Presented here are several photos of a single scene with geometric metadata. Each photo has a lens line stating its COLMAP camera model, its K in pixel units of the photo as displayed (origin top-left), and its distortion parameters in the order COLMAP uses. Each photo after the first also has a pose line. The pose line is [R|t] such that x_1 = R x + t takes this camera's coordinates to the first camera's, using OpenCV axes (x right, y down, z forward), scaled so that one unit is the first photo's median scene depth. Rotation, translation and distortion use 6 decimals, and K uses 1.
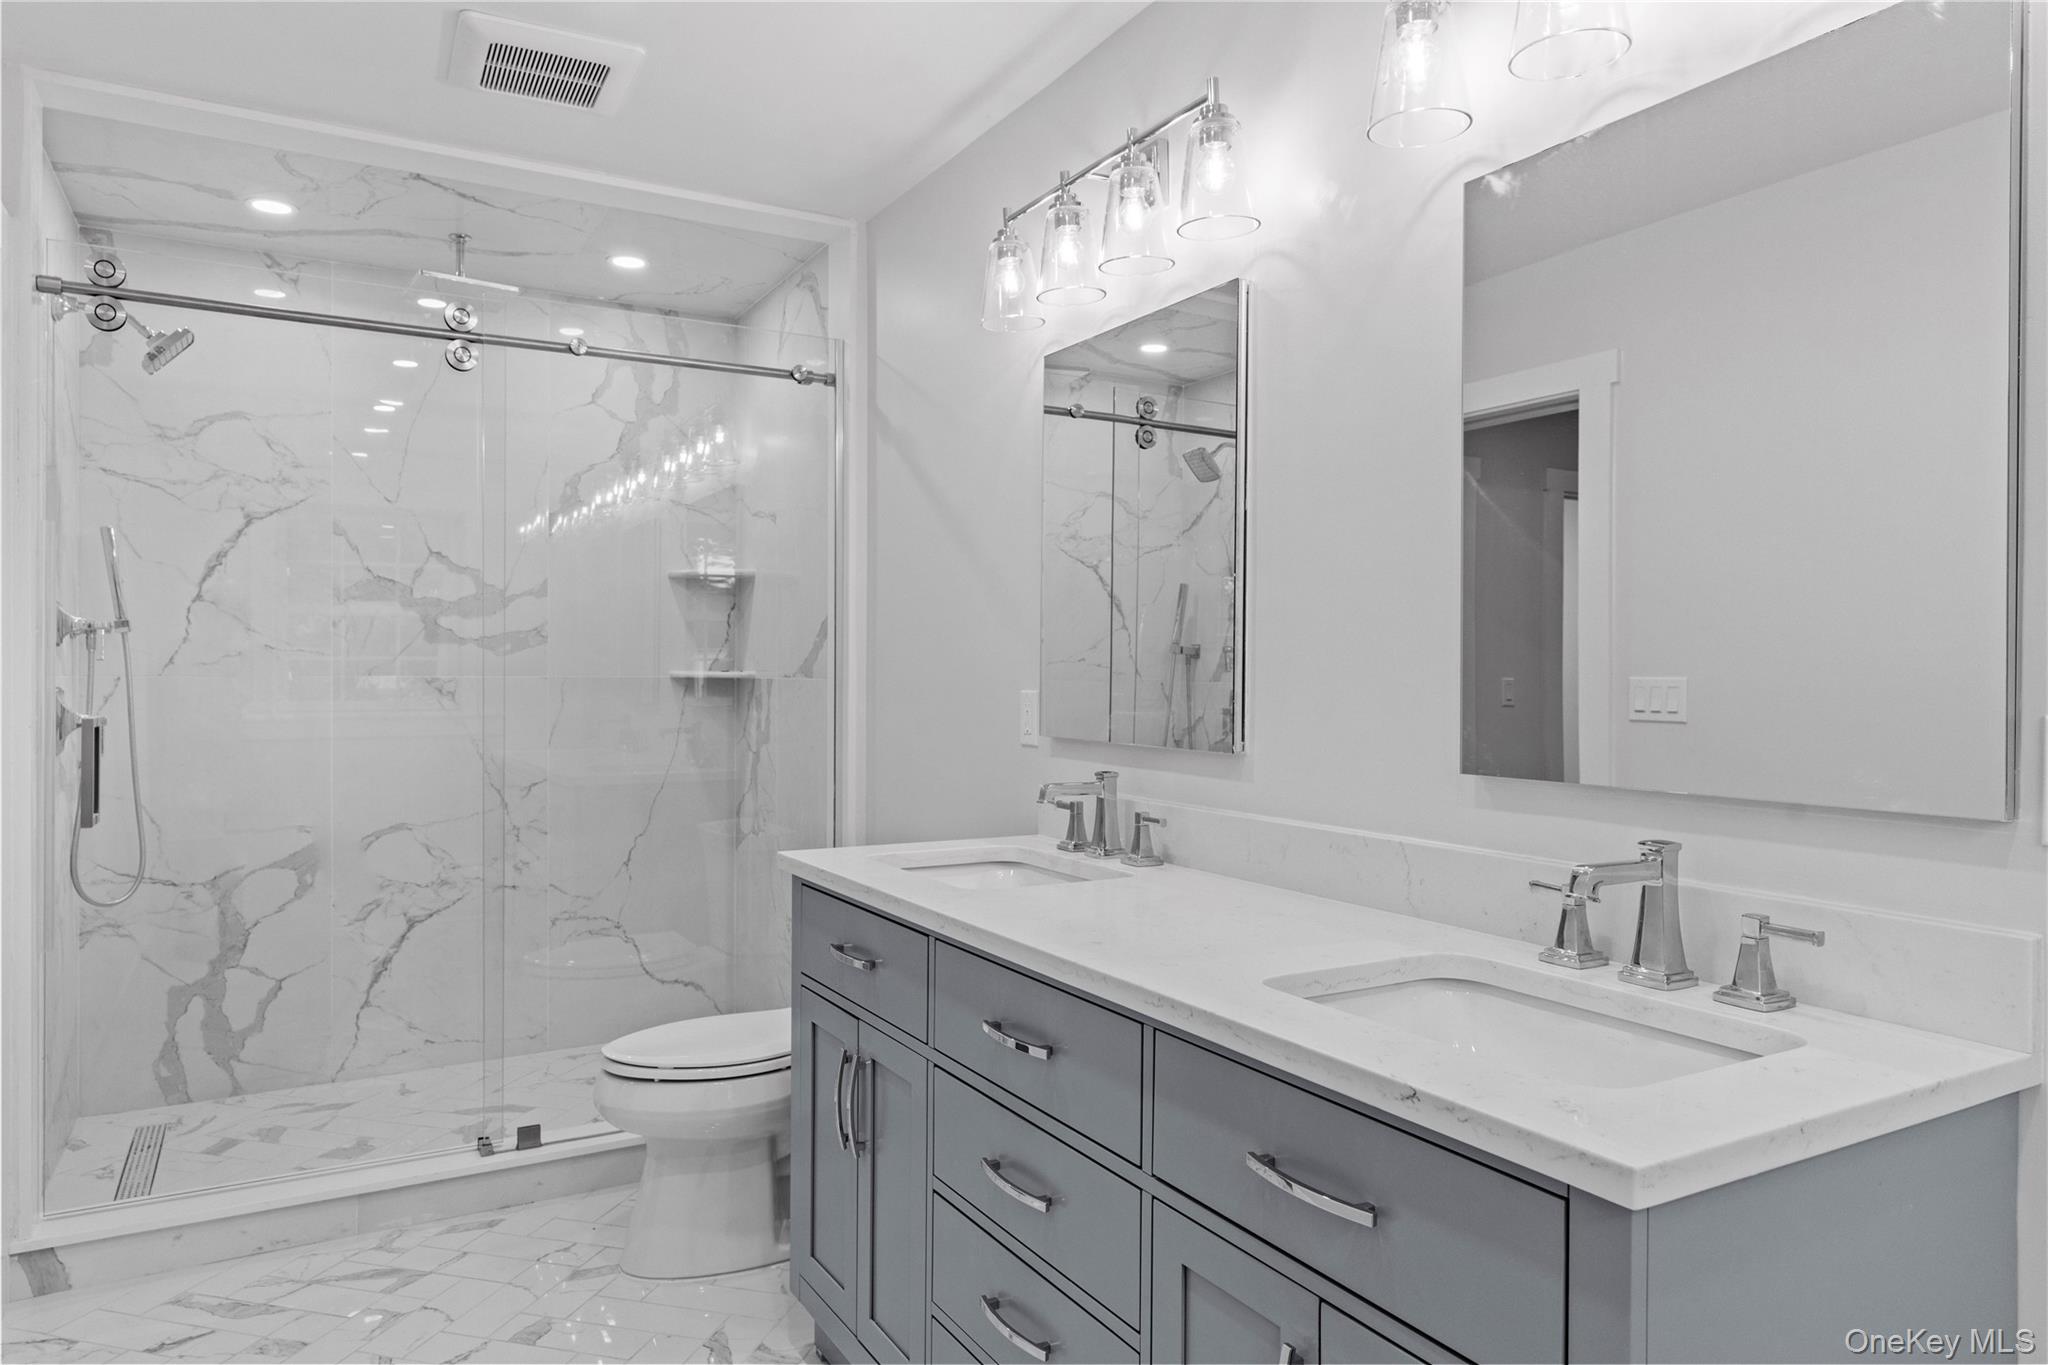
lens RADIAL K [[1350.6, 0, 1024.4], [0, 1350.6, 675.8], [0, 0, 1]] dist [0.000158, -0.000131]
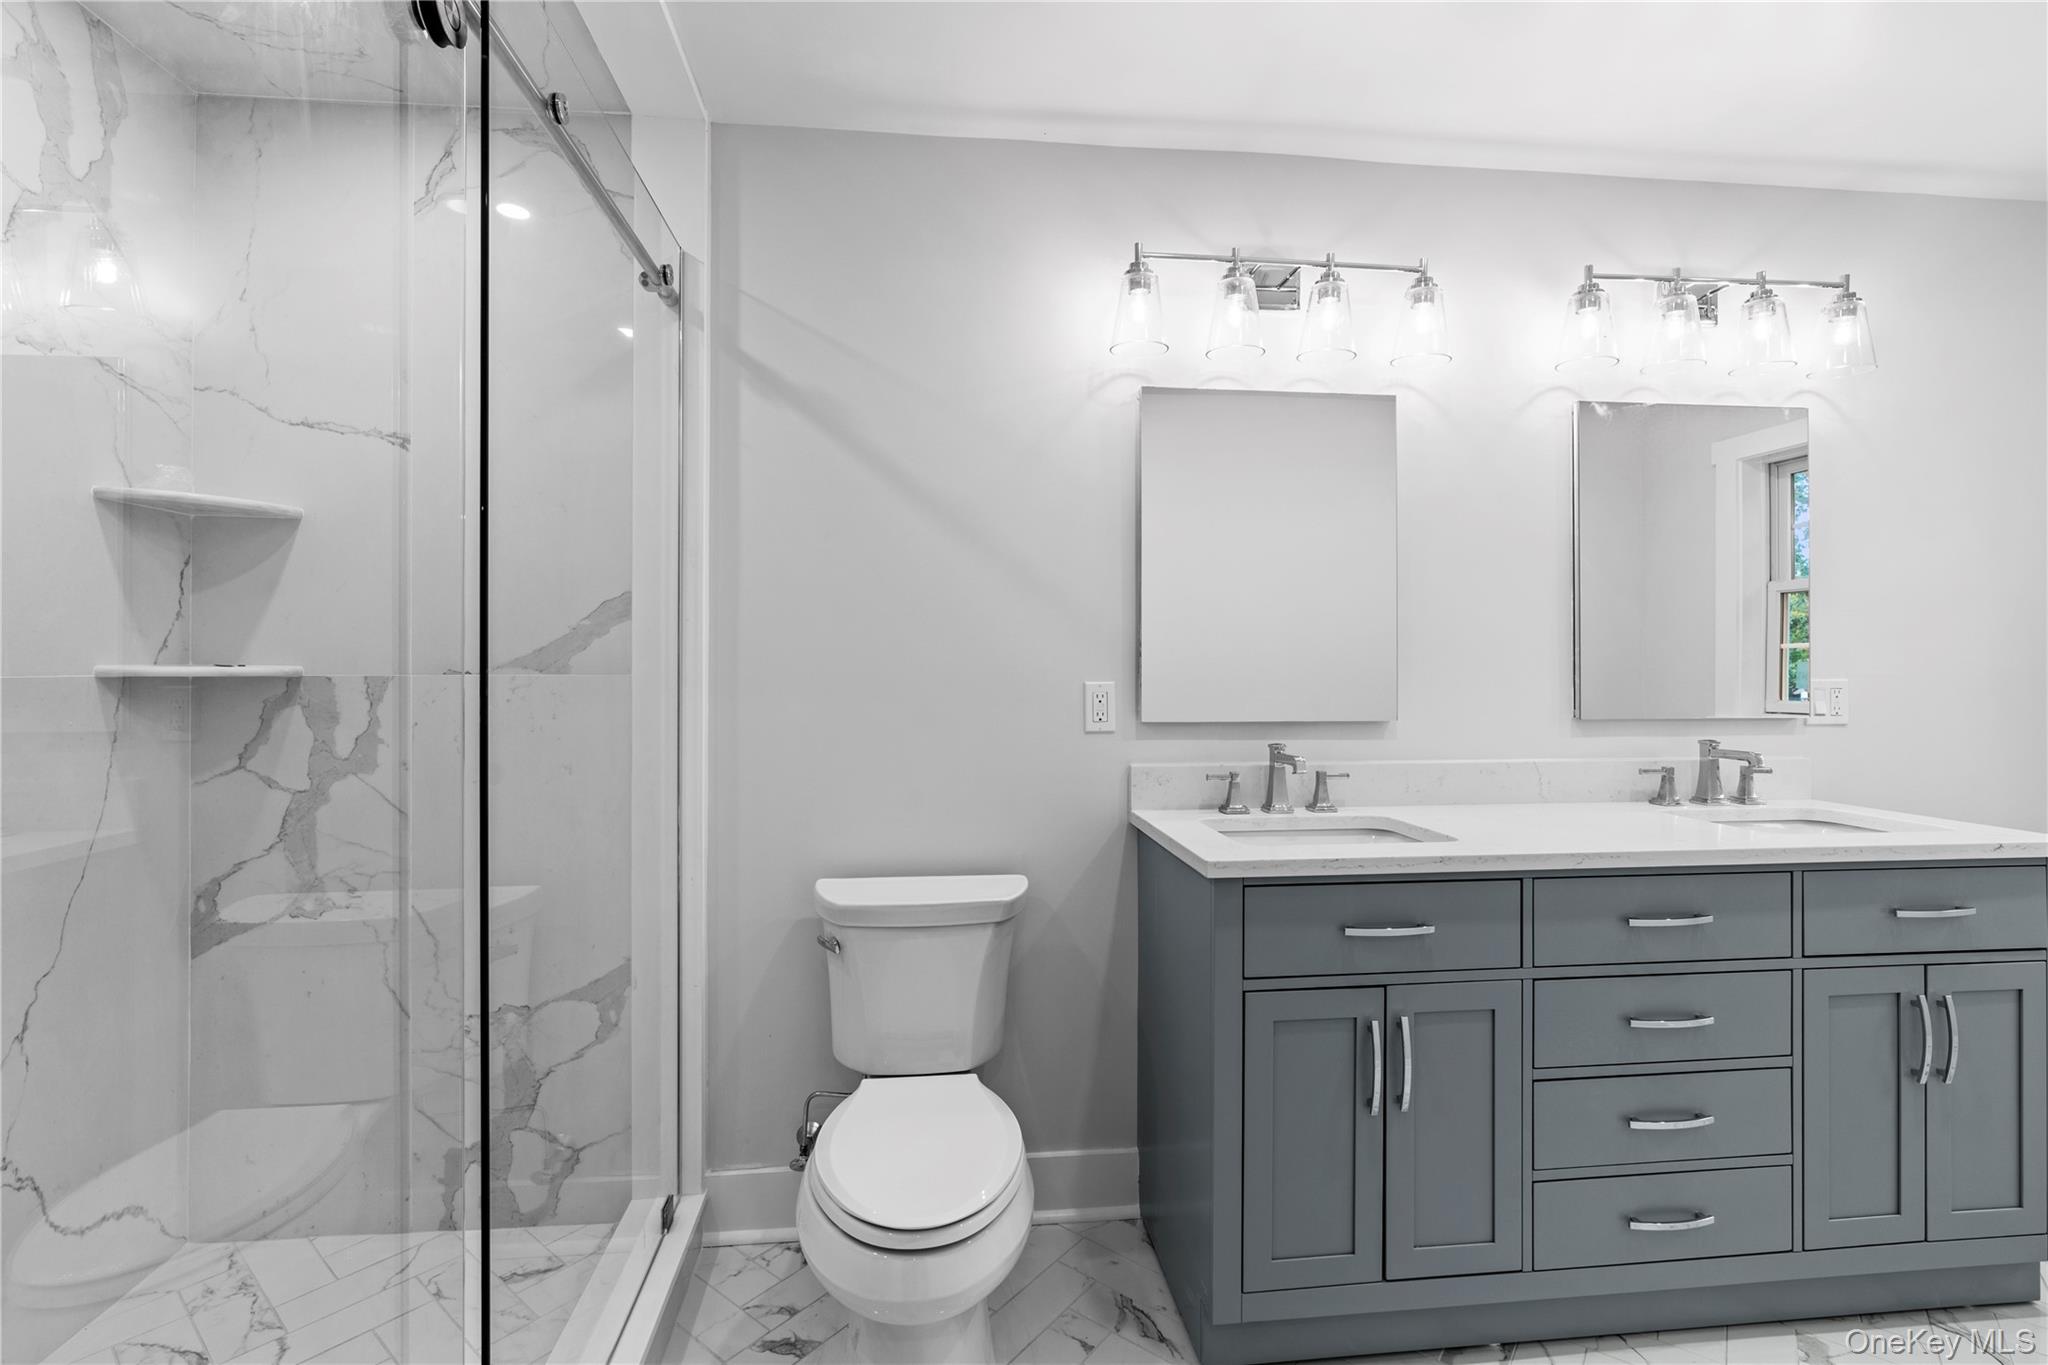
lens RADIAL K [[923.4, 0, 1008.0], [0, 923.4, 673.2], [0, 0, 1]] dist [-0.011674, 0.003303]
pose [[0.382356, -0.002969, 0.924010, -0.870593], [0.005977, 0.999982, 0.000740, 0.002570], [-0.923996, 0.005240, 0.382367, 0.948233]]
